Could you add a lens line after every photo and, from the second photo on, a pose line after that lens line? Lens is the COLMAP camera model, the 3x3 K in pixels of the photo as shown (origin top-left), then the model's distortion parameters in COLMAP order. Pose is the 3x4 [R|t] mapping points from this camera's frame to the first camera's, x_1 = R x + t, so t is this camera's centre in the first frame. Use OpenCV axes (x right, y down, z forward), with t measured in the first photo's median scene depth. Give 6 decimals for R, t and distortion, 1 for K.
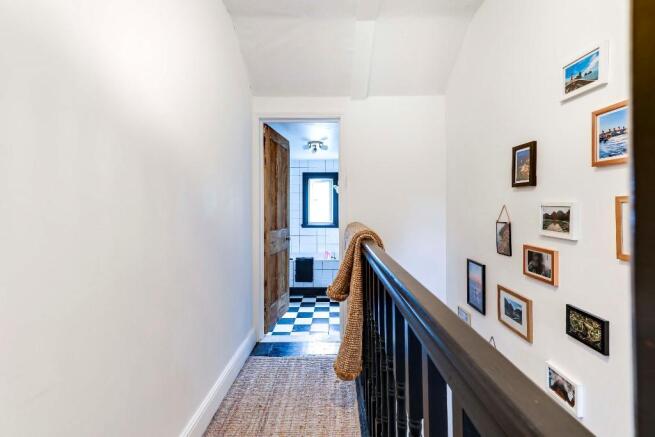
lens RADIAL K [[291.1, 0, 330.9], [0, 291.1, 214.9], [0, 0, 1]] dist [0.017518, -0.000081]
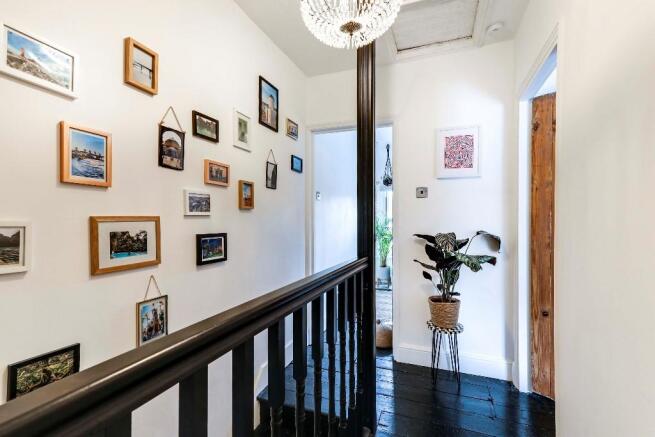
lens RADIAL K [[291.1, 0, 330.9], [0, 291.1, 214.9], [0, 0, 1]] dist [0.017518, -0.000081]
pose [[-0.934756, 0.003819, 0.355269, -0.182695], [0.005391, 0.999980, 0.003435, -0.059824], [-0.355249, 0.005126, -0.934758, 1.504089]]
